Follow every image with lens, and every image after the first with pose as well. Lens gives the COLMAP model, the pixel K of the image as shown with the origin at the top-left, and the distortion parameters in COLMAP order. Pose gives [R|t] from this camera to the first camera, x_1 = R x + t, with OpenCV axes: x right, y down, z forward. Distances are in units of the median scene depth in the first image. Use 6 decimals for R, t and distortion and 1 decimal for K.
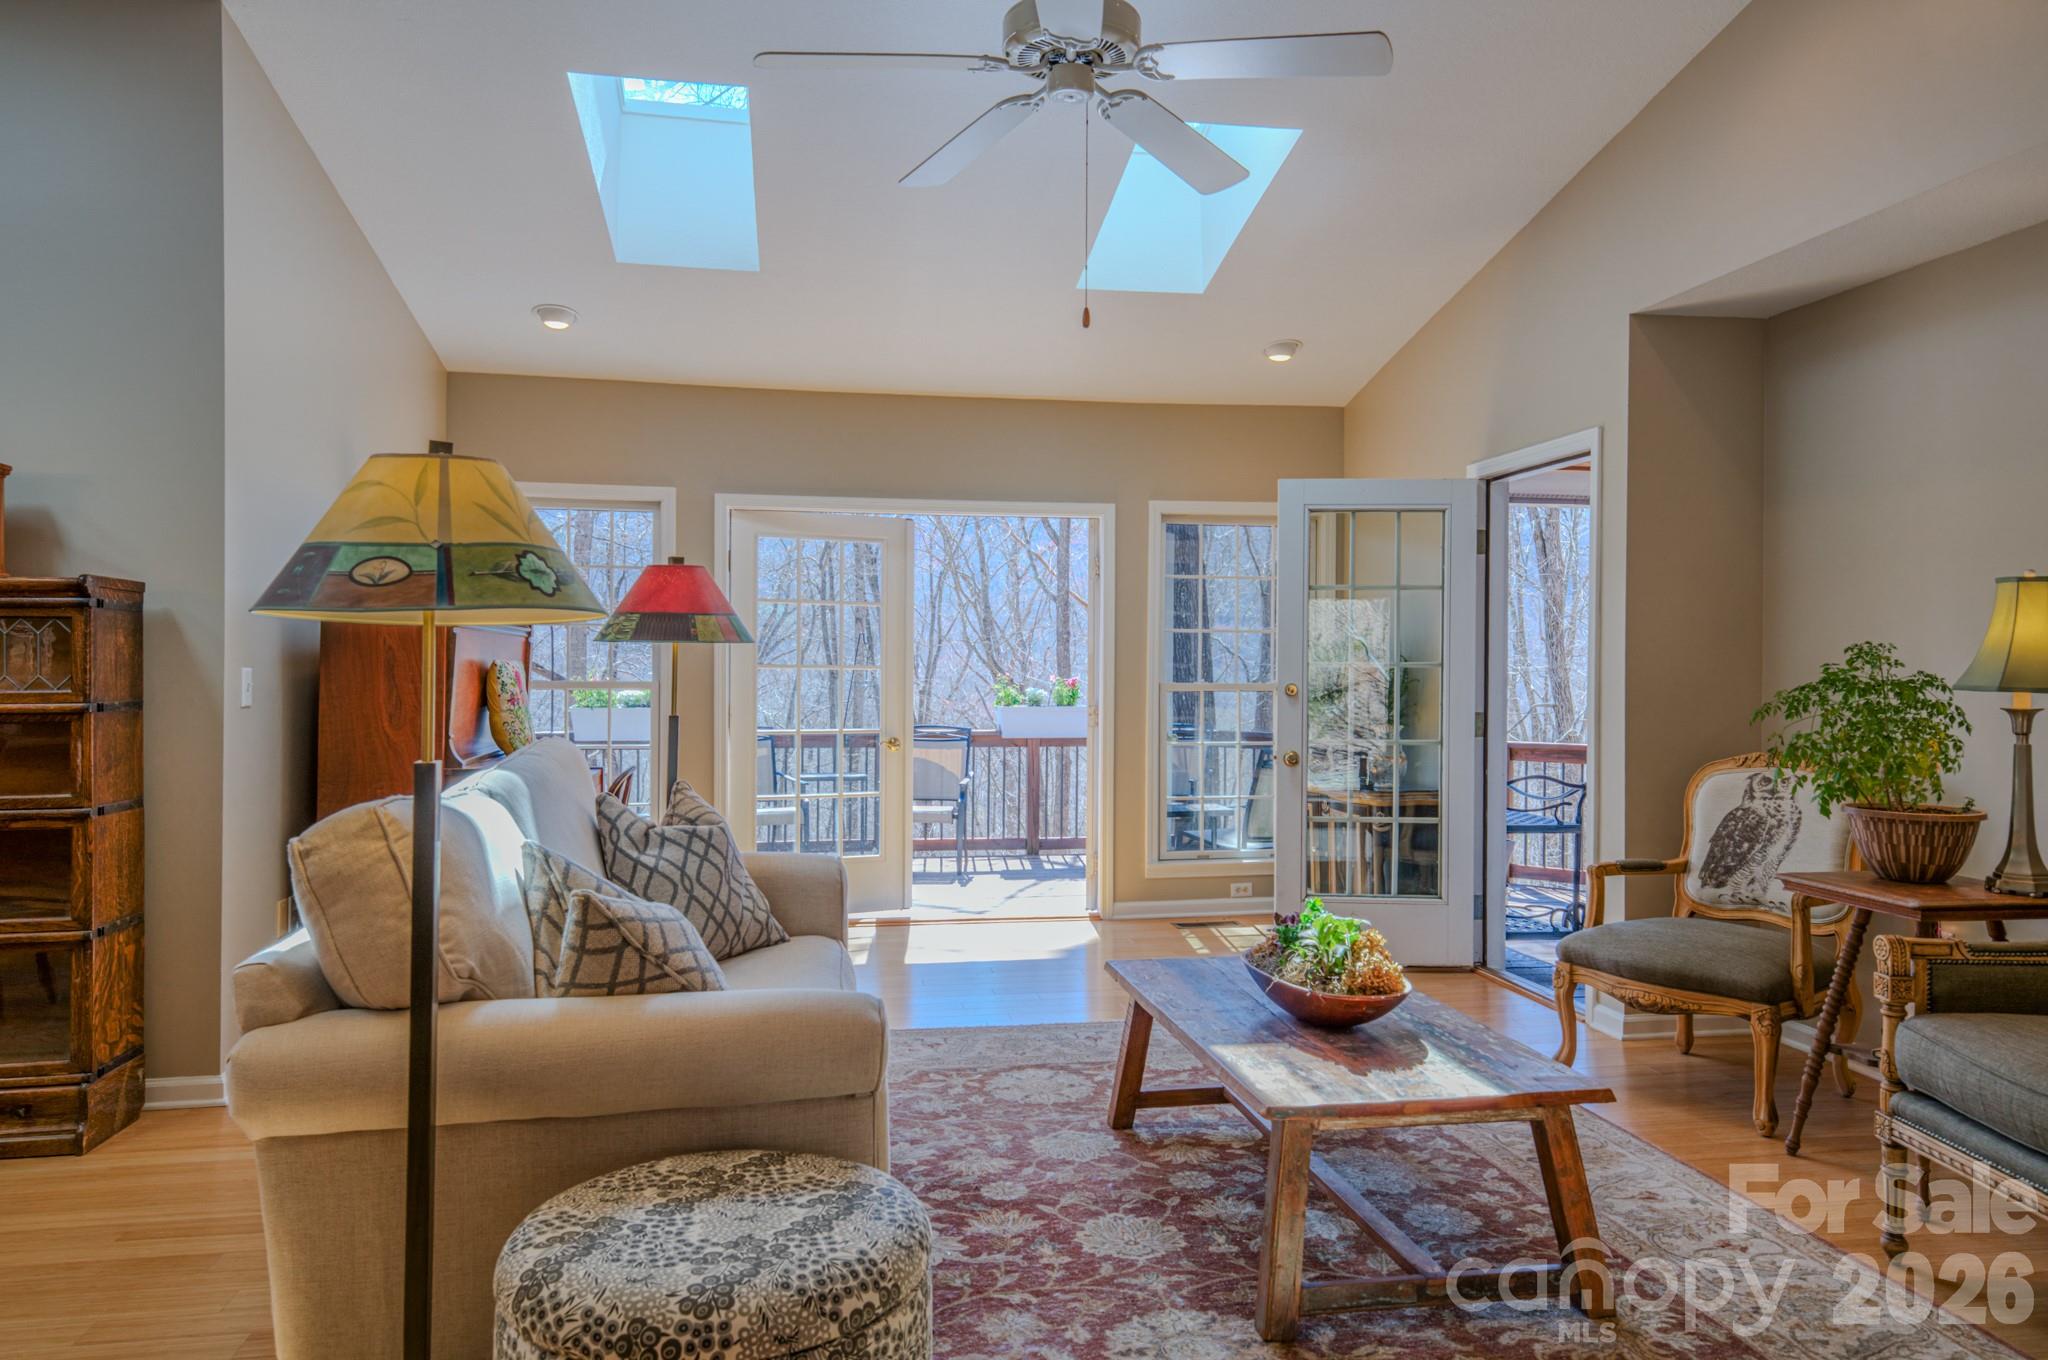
lens RADIAL K [[1351.8, 0, 1044.6], [0, 1351.8, 672.3], [0, 0, 1]] dist [0.028349, -0.000533]
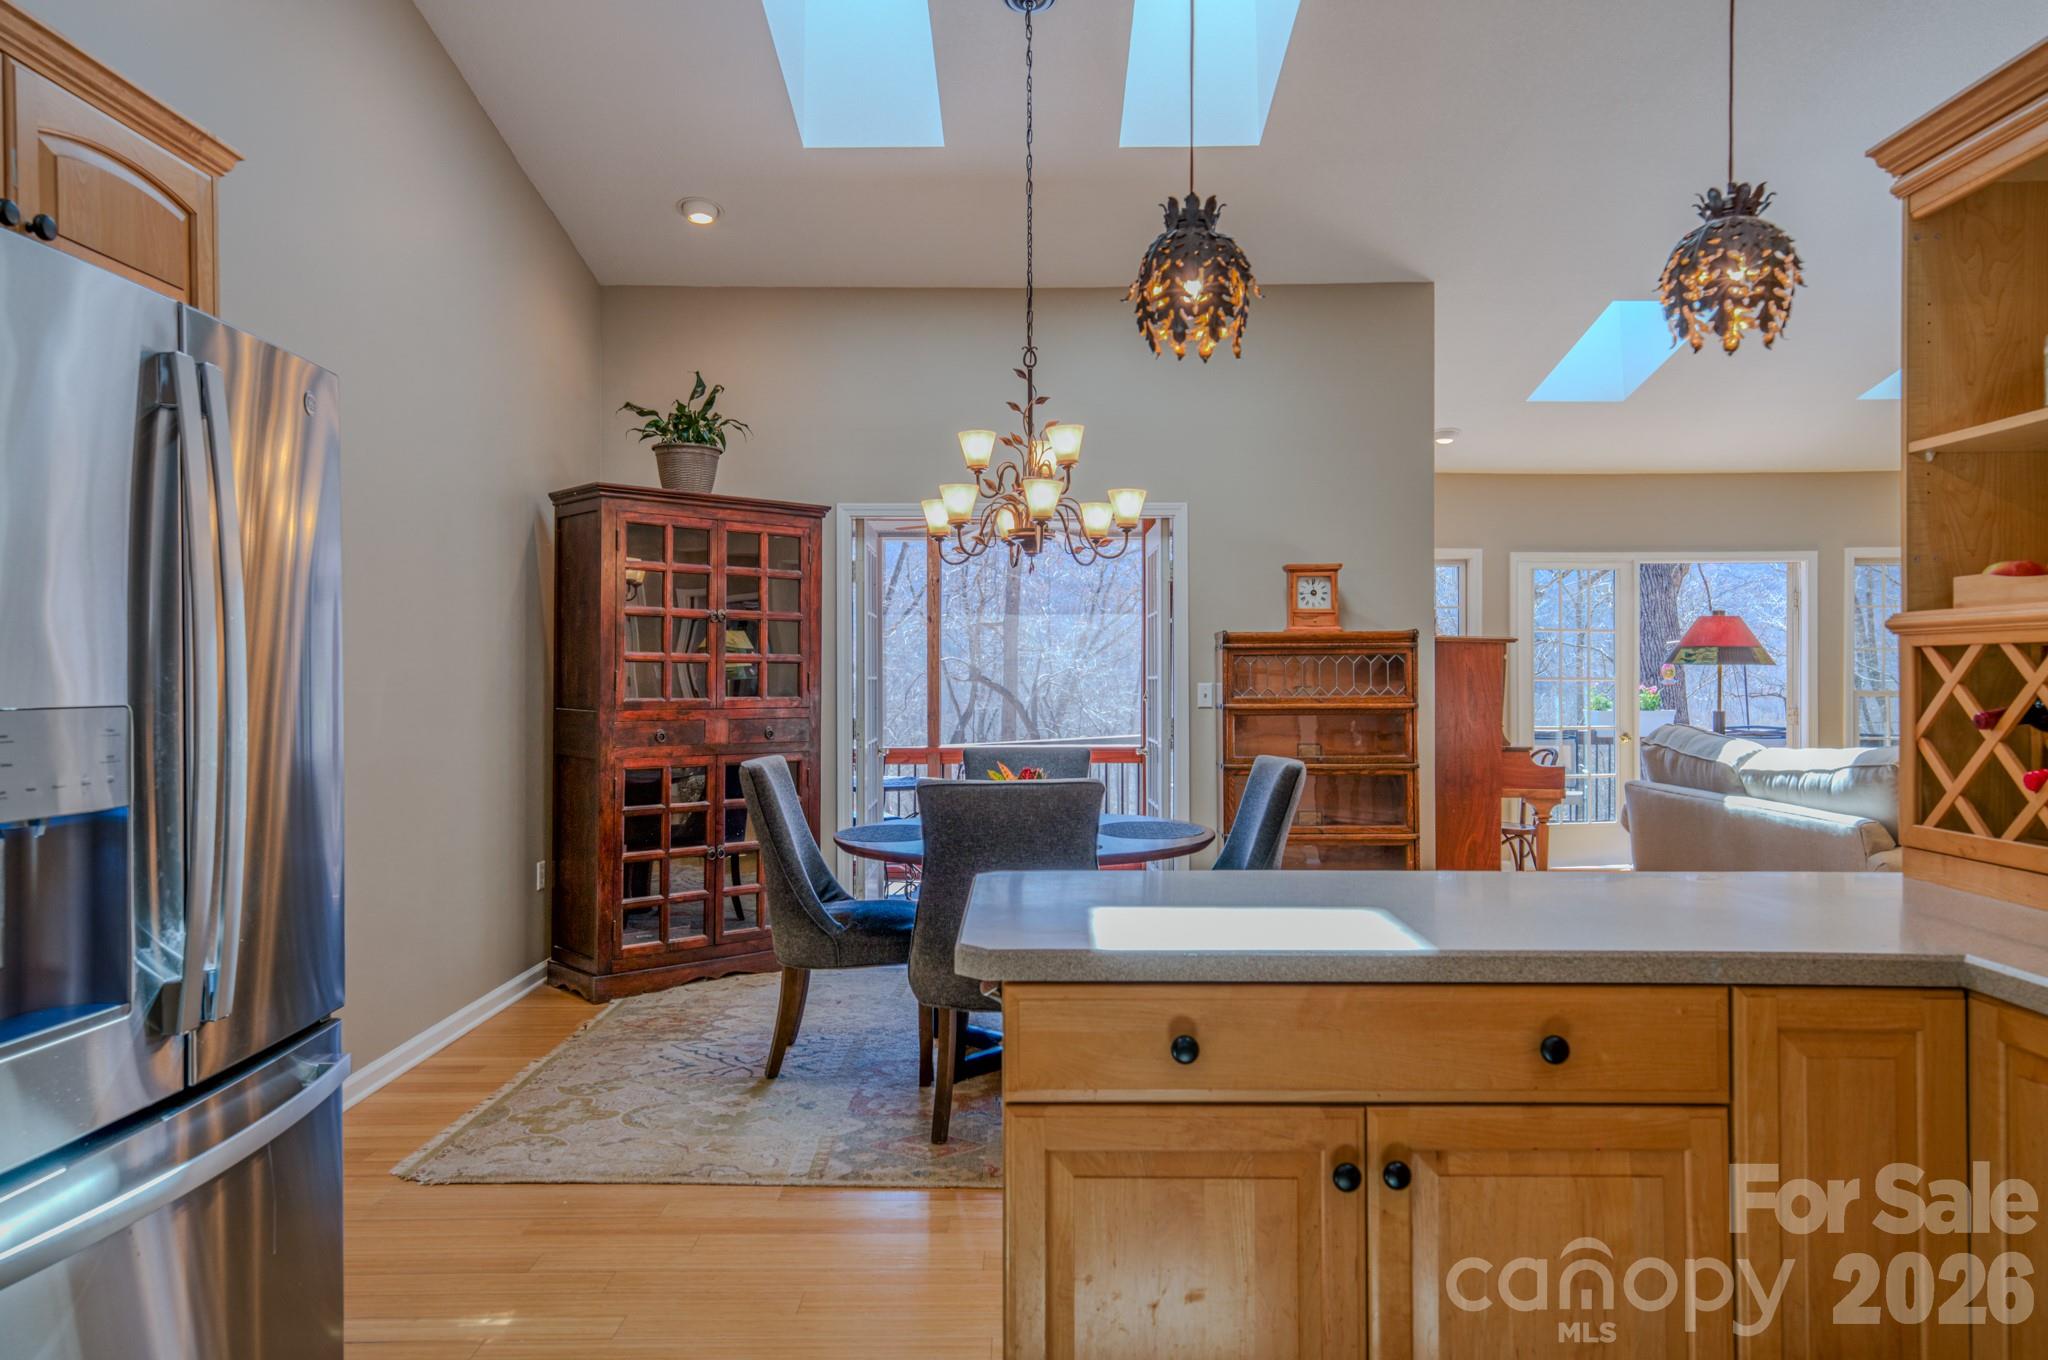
lens RADIAL K [[1334.7, 0, 1030.3], [0, 1334.7, 666.0], [0, 0, 1]] dist [0.027907, 0.003068]
pose [[0.983136, -0.006598, -0.182756, -0.988946], [0.004274, 0.999905, -0.013104, -0.004797], [0.182825, 0.012102, 0.983071, -0.863870]]
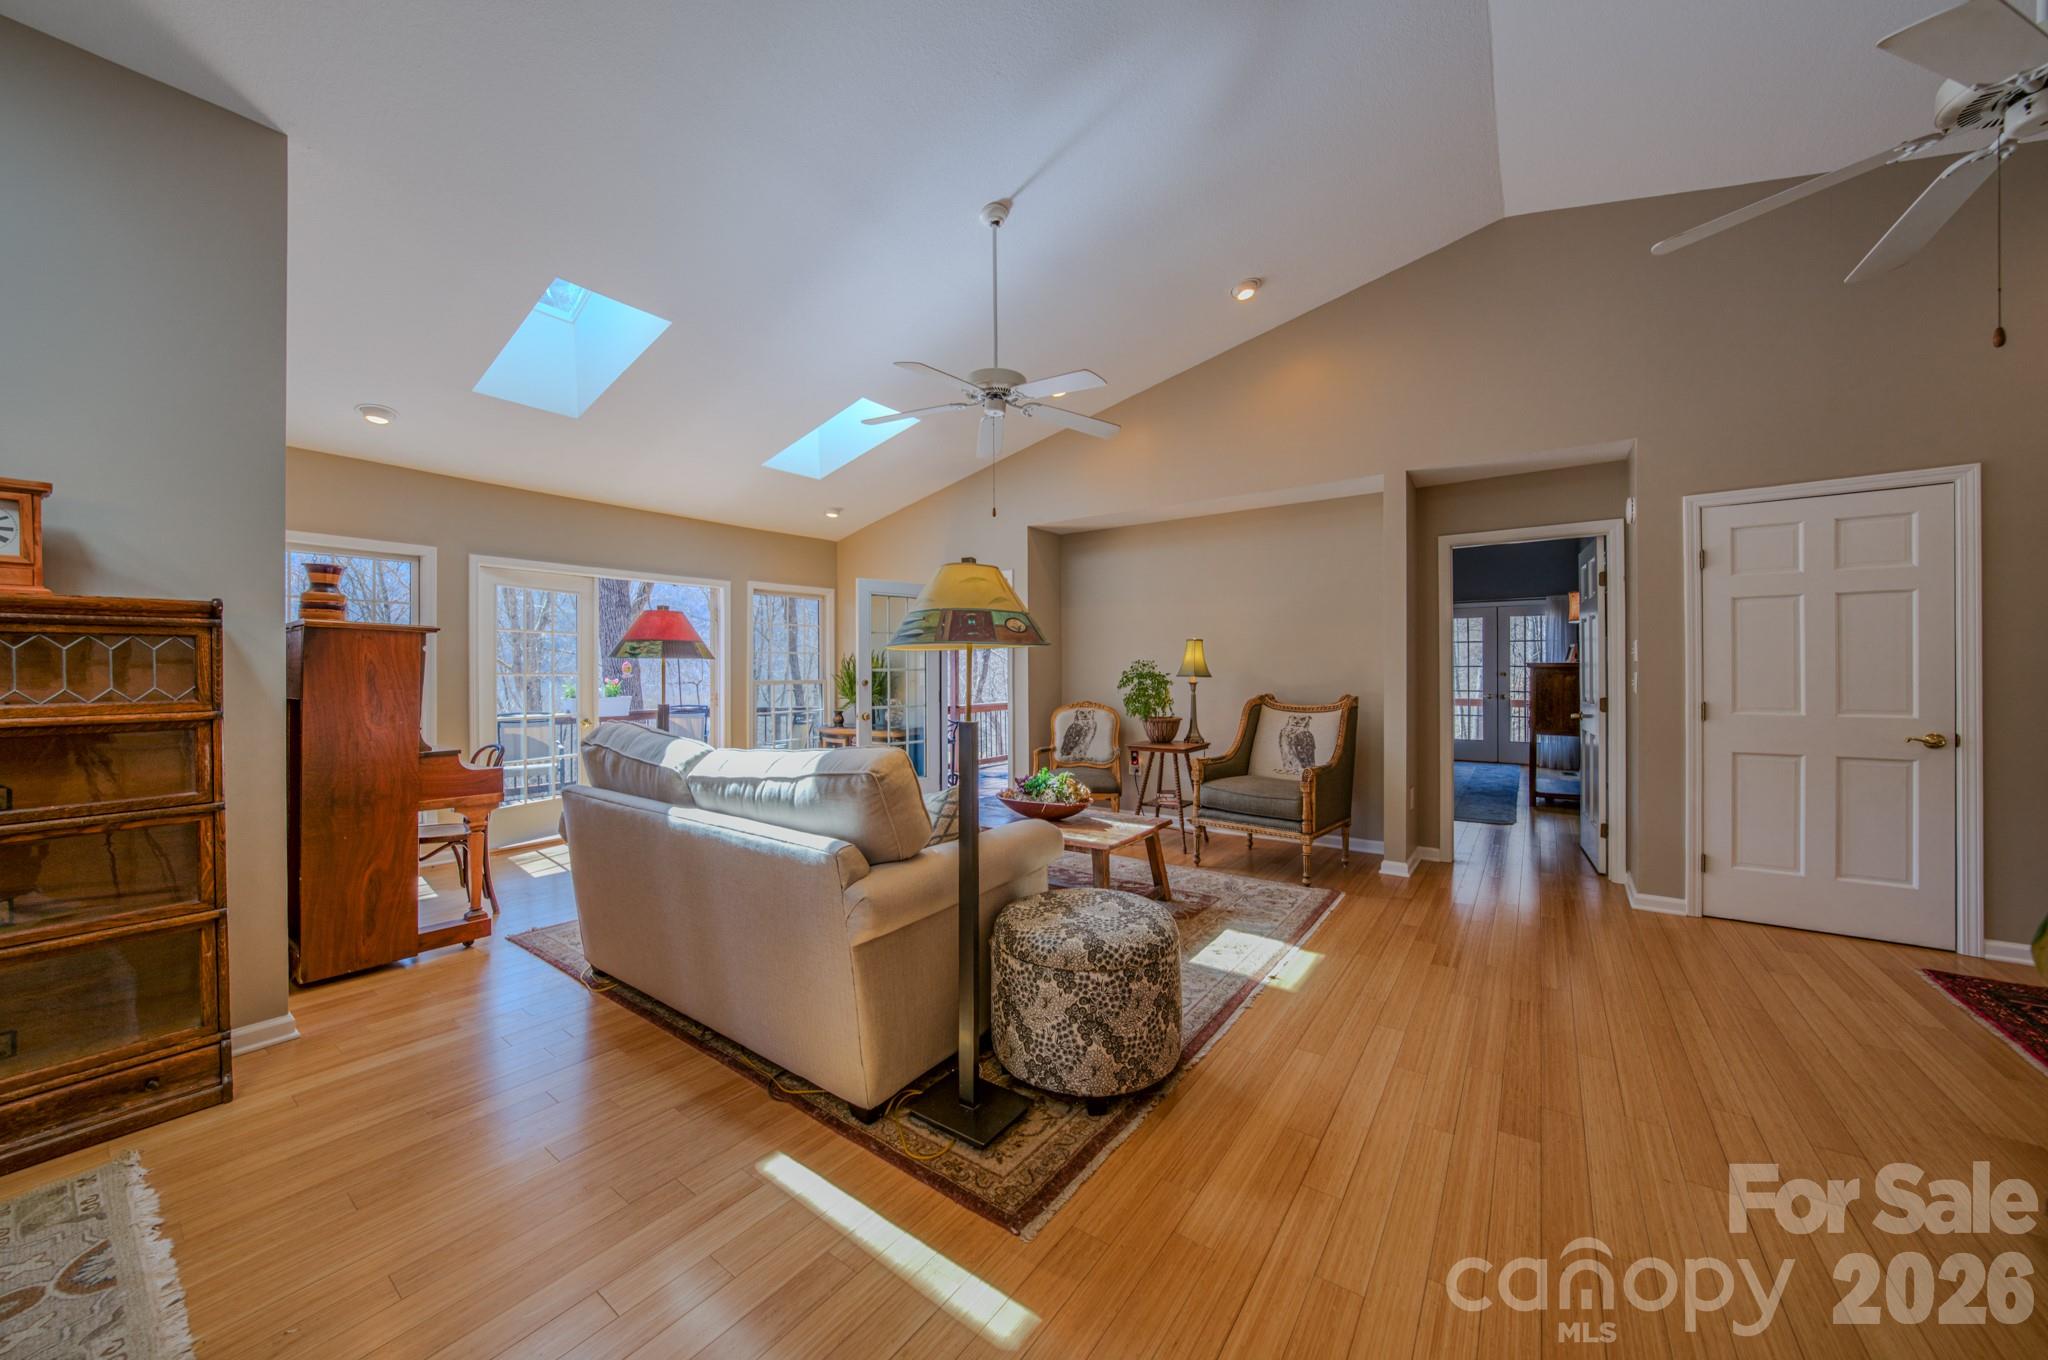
lens RADIAL K [[707.7, 0, 1020.7], [0, 707.7, 671.3], [0, 0, 1]] dist [-0.029370, 0.005812]
pose [[0.722826, -0.009144, 0.690970, -0.694155], [0.011894, 0.999929, 0.000790, -0.003673], [-0.690928, 0.007647, 0.722883, 0.136846]]
